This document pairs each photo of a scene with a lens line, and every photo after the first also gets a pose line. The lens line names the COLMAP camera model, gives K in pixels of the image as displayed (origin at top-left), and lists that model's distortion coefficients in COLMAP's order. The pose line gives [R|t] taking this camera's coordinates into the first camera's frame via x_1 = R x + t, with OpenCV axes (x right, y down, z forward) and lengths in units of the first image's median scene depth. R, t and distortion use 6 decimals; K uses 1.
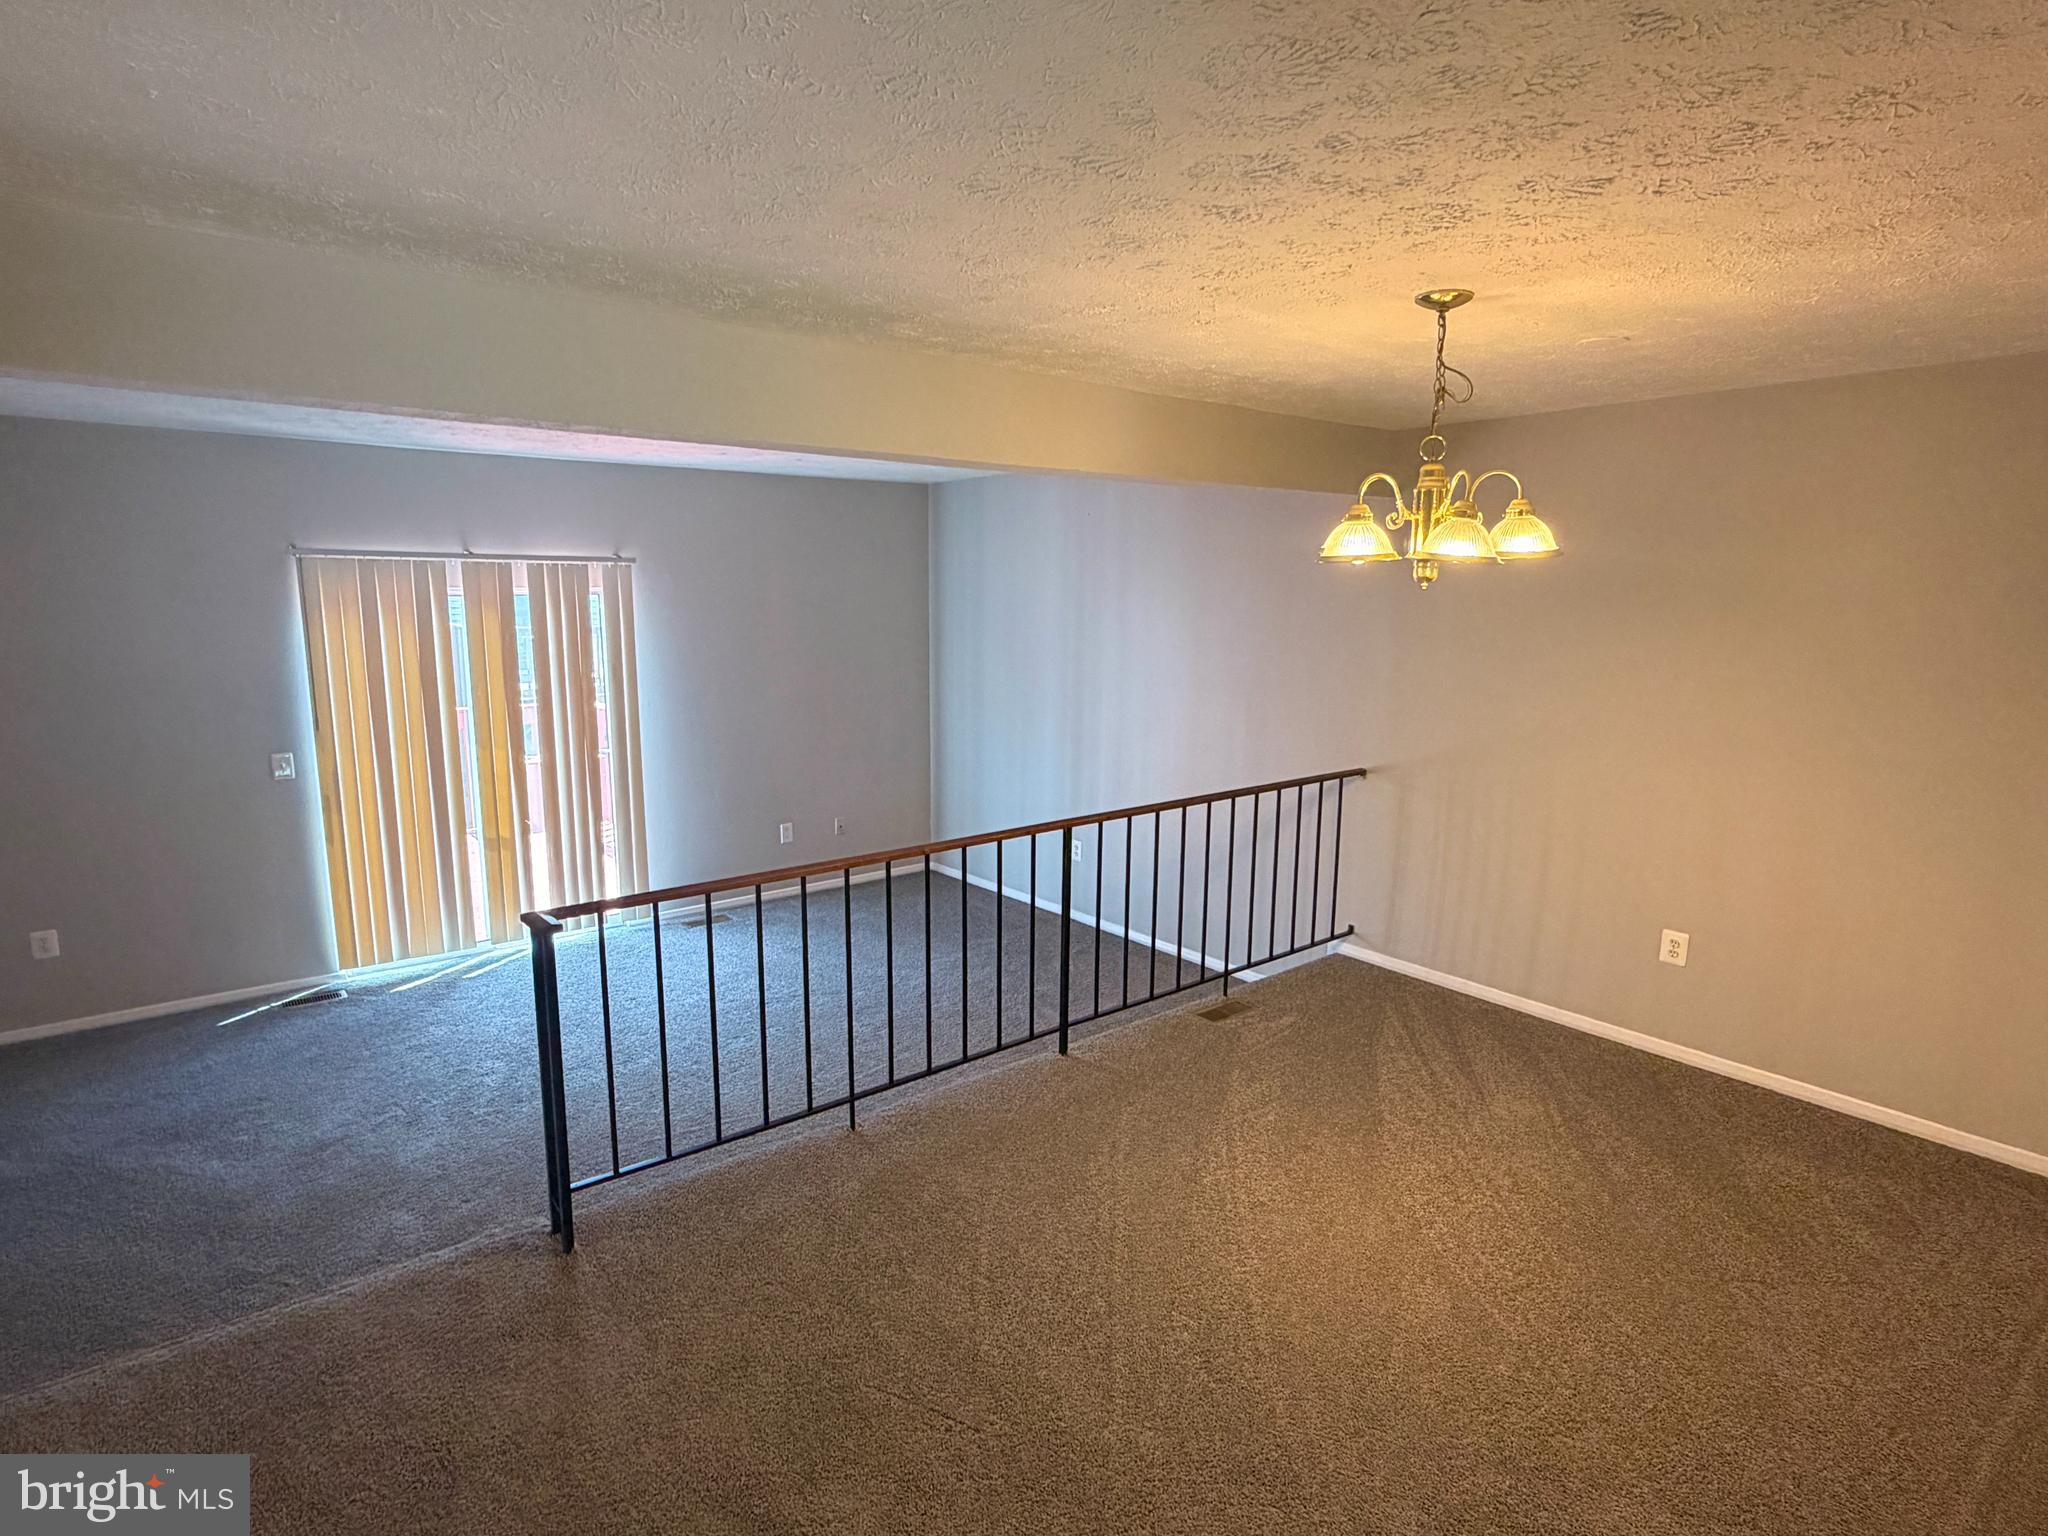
lens RADIAL K [[1105.4, 0, 989.9], [0, 1105.4, 784.1], [0, 0, 1]] dist [-0.004658, 0.003131]
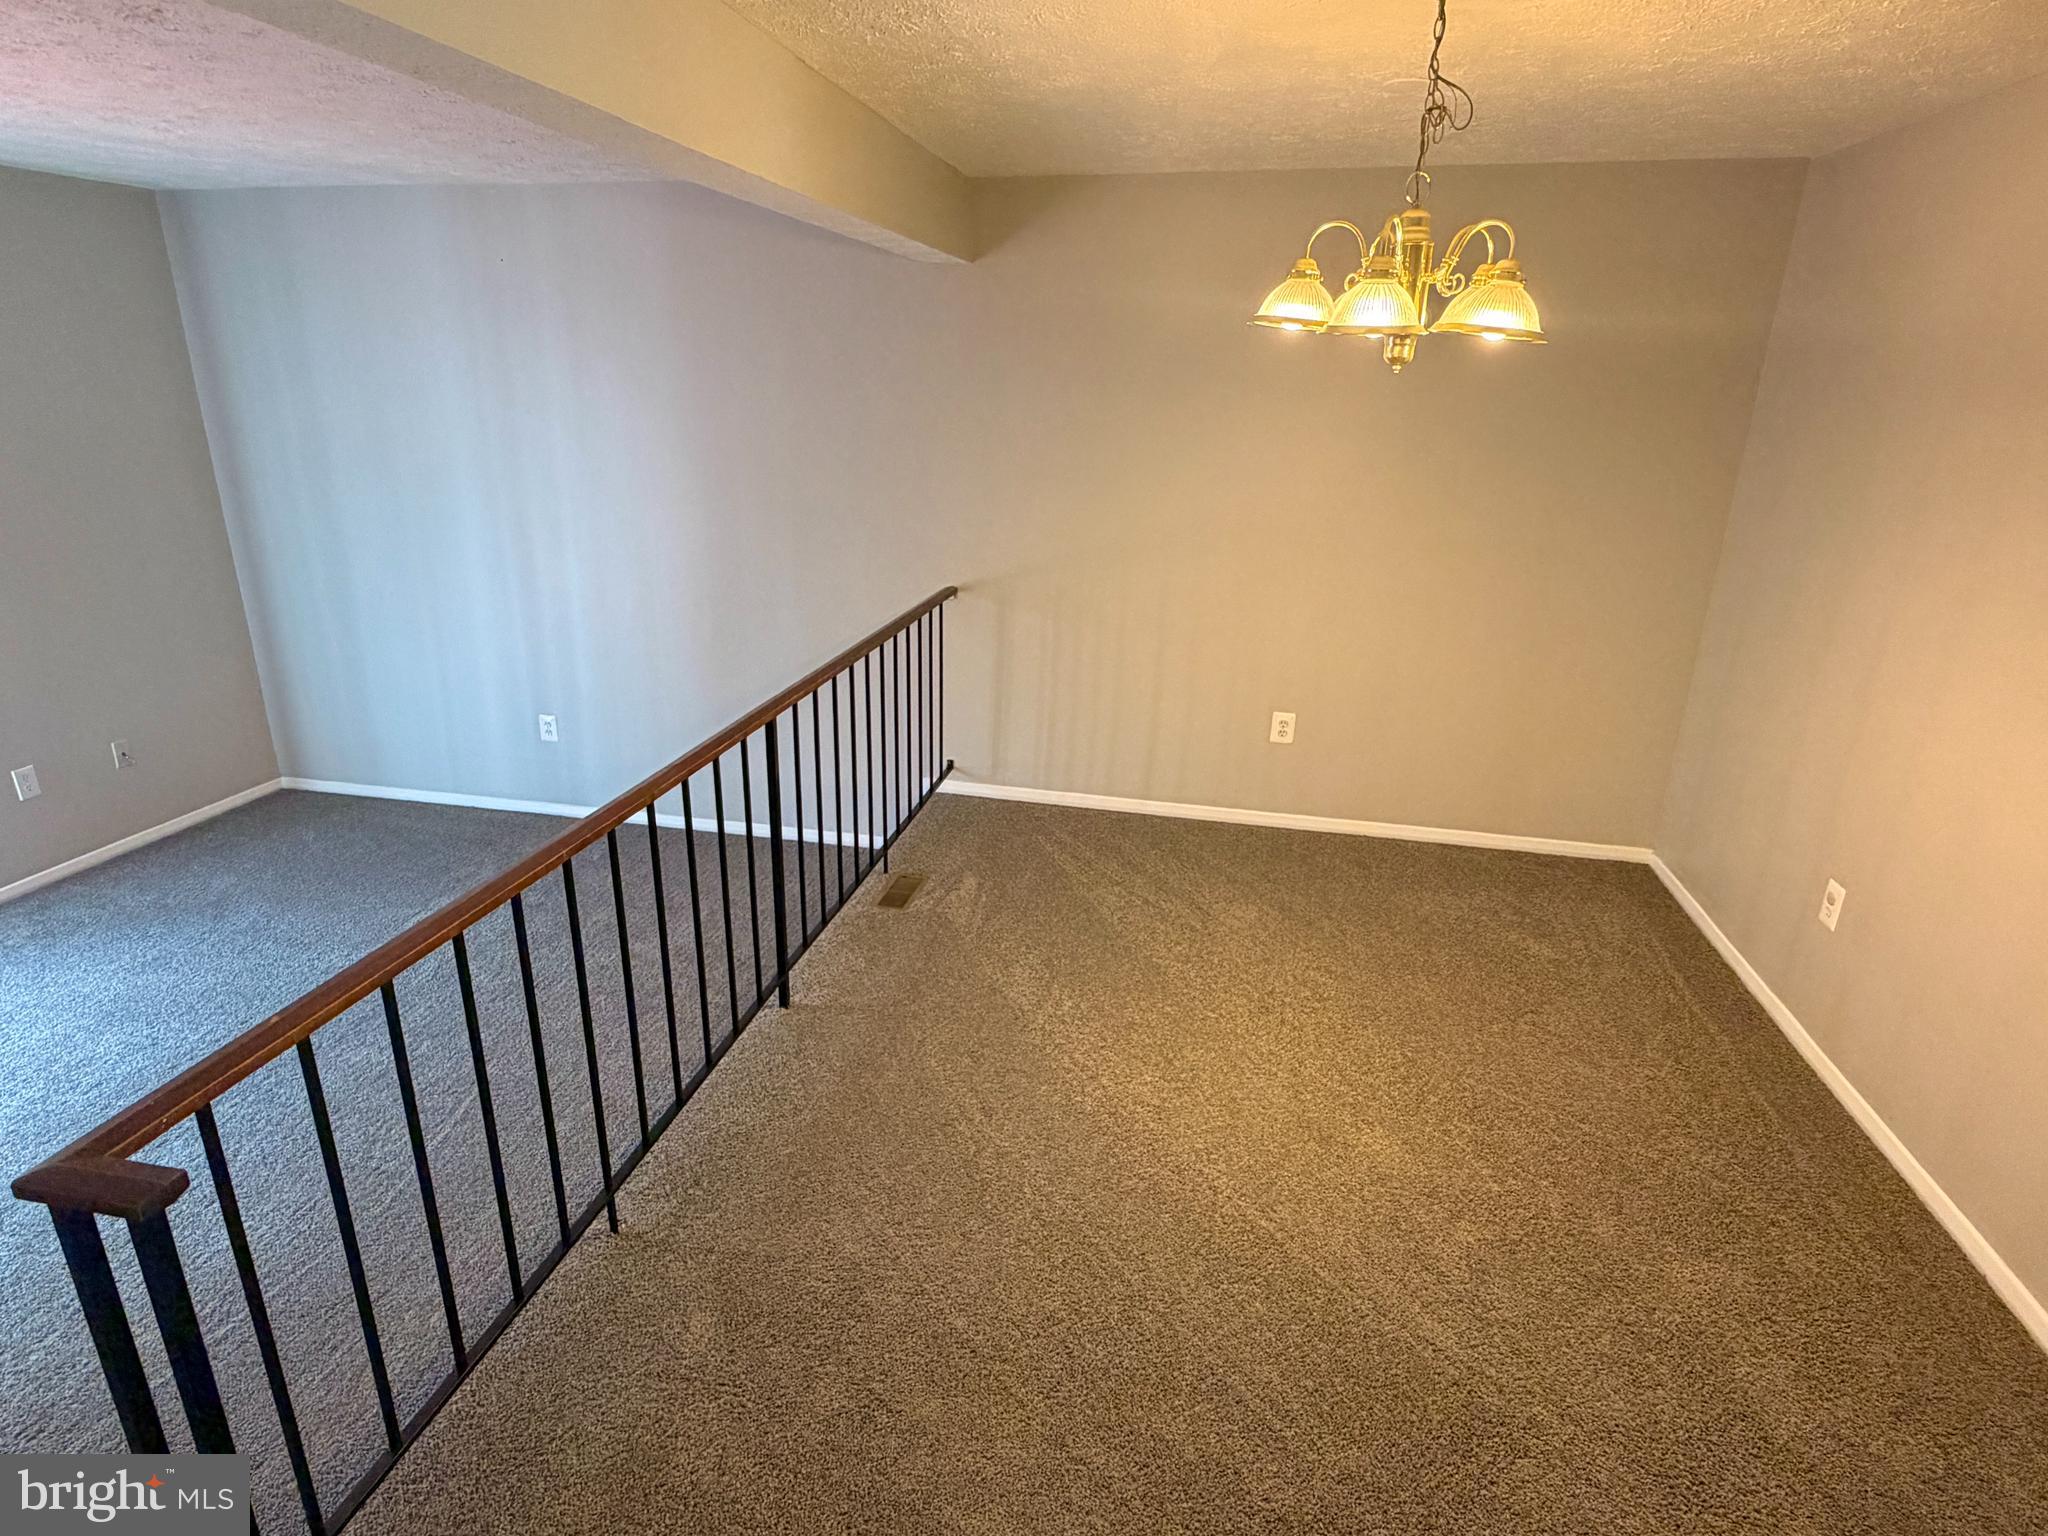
lens RADIAL K [[1105.4, 0, 960.7], [0, 1105.4, 780.9], [0, 0, 1]] dist [-0.004658, 0.003131]
pose [[0.771550, -0.210884, 0.600199, -0.283465], [0.103426, 0.972487, 0.208737, -0.059432], [-0.627705, -0.098975, 0.772133, 0.369403]]
